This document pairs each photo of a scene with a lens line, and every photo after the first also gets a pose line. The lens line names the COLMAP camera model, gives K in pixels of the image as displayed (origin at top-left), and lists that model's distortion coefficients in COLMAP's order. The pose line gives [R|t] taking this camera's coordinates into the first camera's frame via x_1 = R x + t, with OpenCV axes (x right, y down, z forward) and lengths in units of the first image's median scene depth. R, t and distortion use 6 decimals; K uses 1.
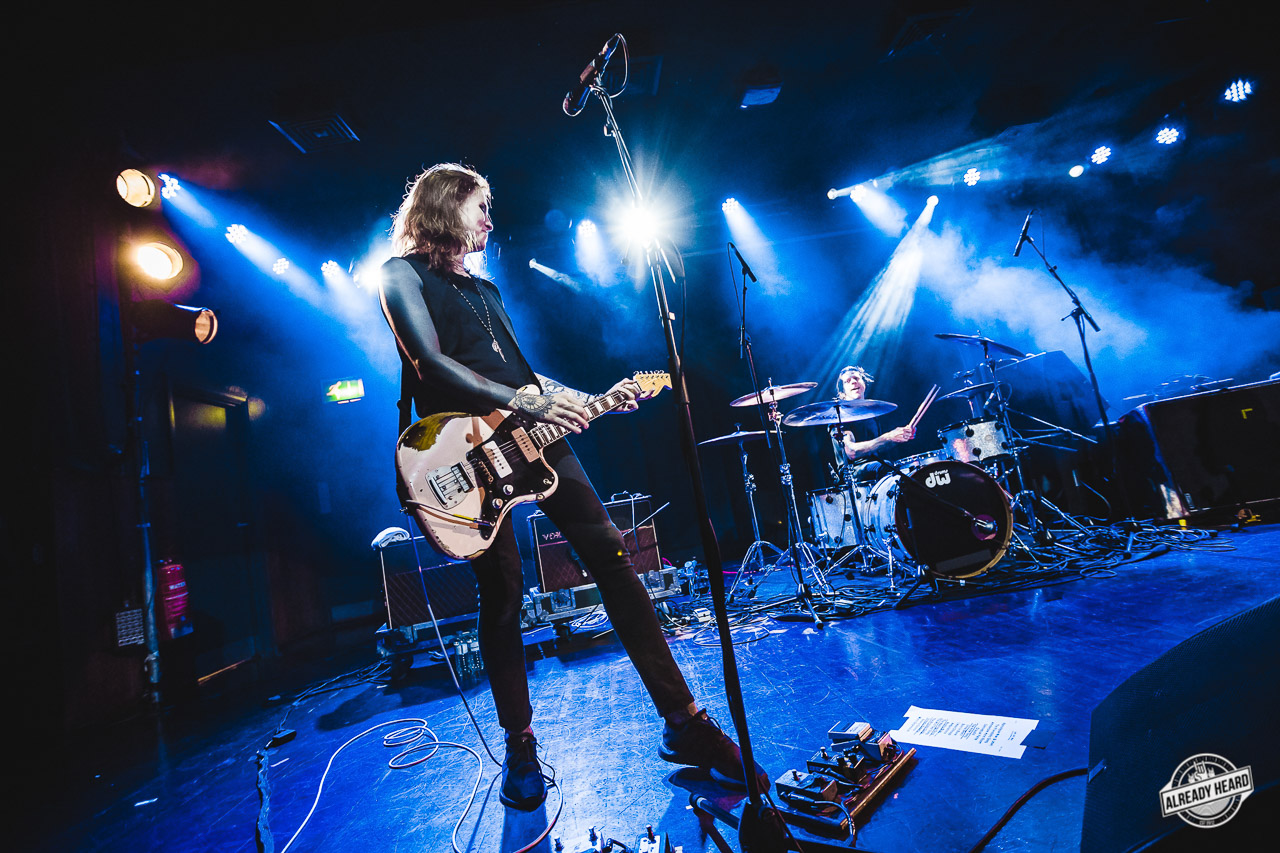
lens RADIAL K [[630.2, 0, 605.2], [0, 630.2, 427.9], [0, 0, 1]] dist [-0.003612, -0.000542]
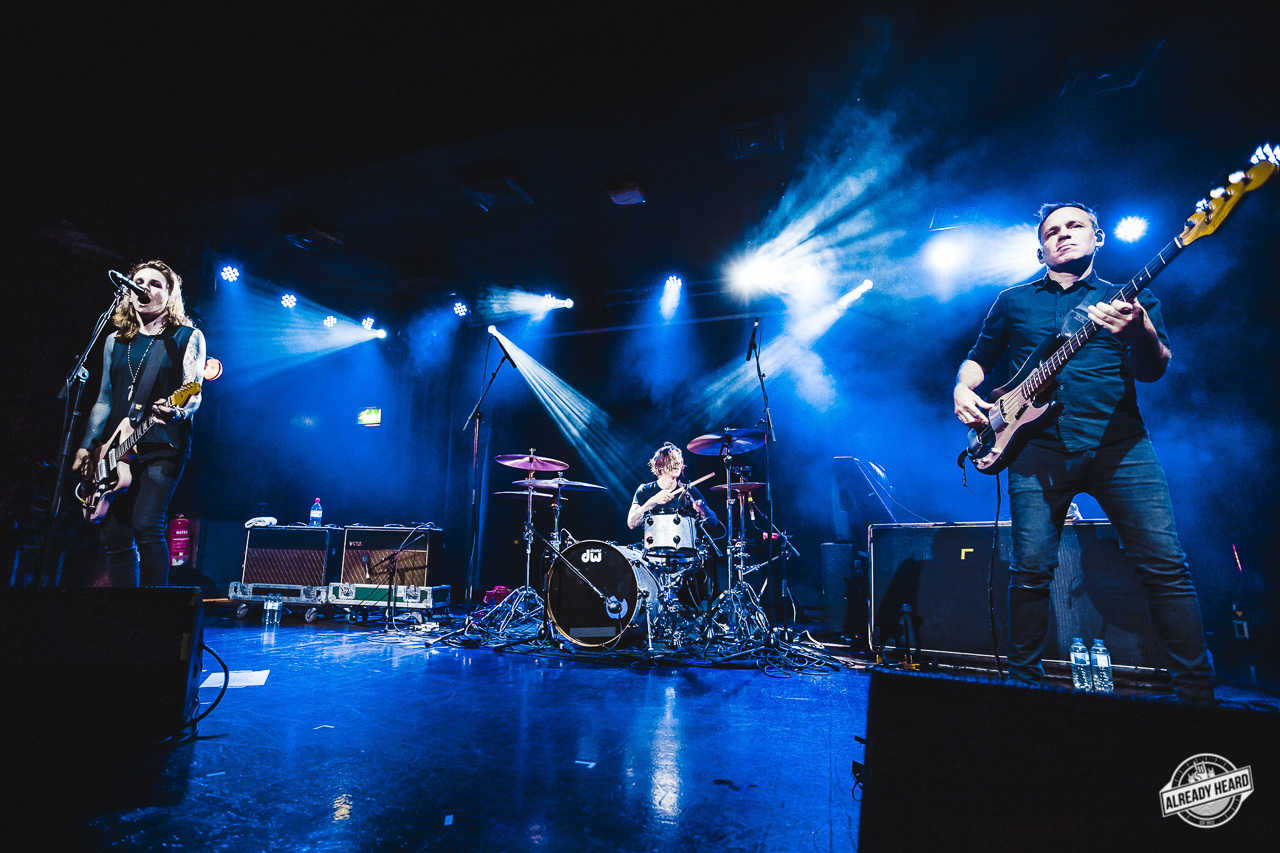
lens RADIAL K [[630.2, 0, 605.2], [0, 630.2, 427.9], [0, 0, 1]] dist [-0.003612, -0.000542]
pose [[0.909430, 0.112673, -0.400303, 0.925016], [-0.127351, 0.991806, -0.010160, -0.131841], [0.395878, 0.060219, 0.916327, -0.042851]]
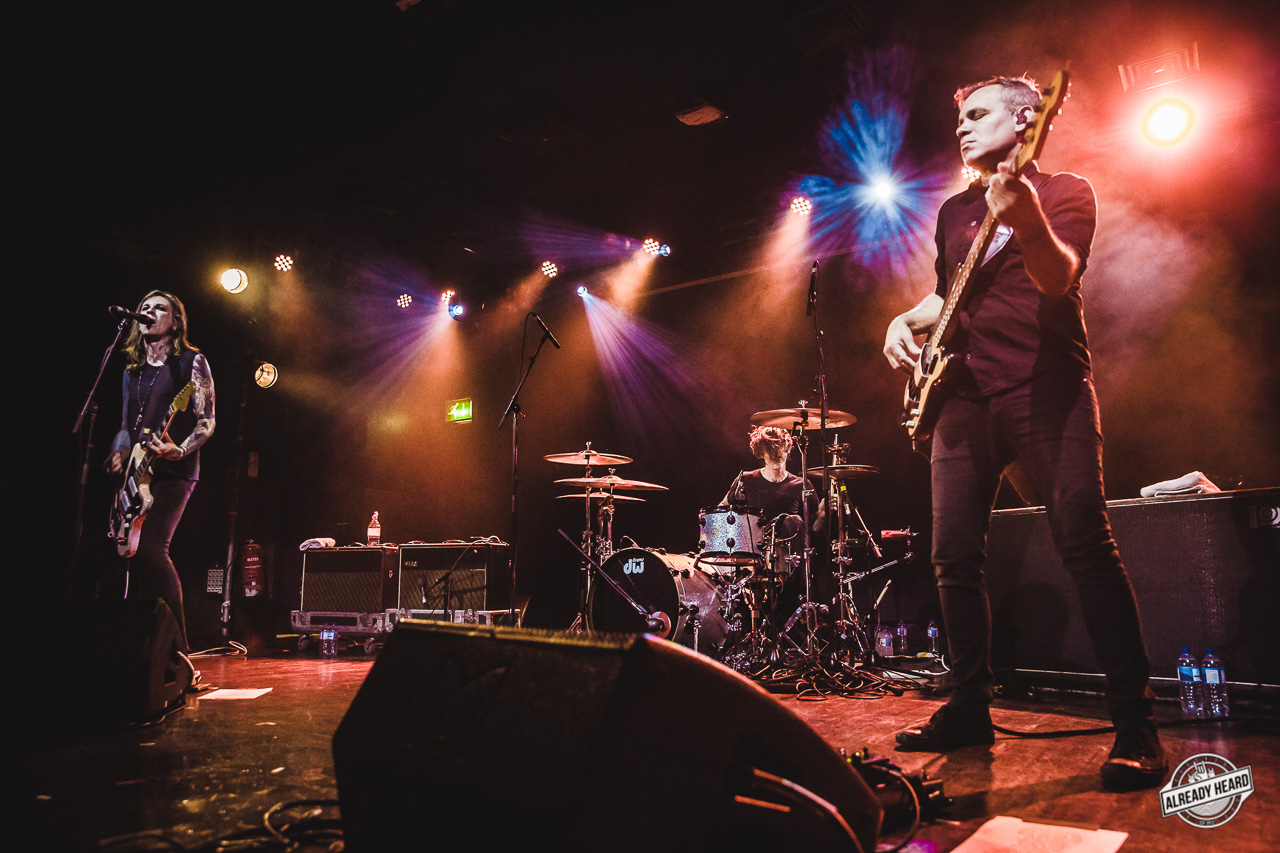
lens RADIAL K [[898.2, 0, 644.9], [0, 898.2, 401.1], [0, 0, 1]] dist [0.000587, 0.003644]
pose [[0.793850, 0.045685, -0.606395, 1.286322], [-0.046872, 0.998804, 0.013886, -0.180173], [0.606304, 0.017400, 0.795042, -0.080023]]
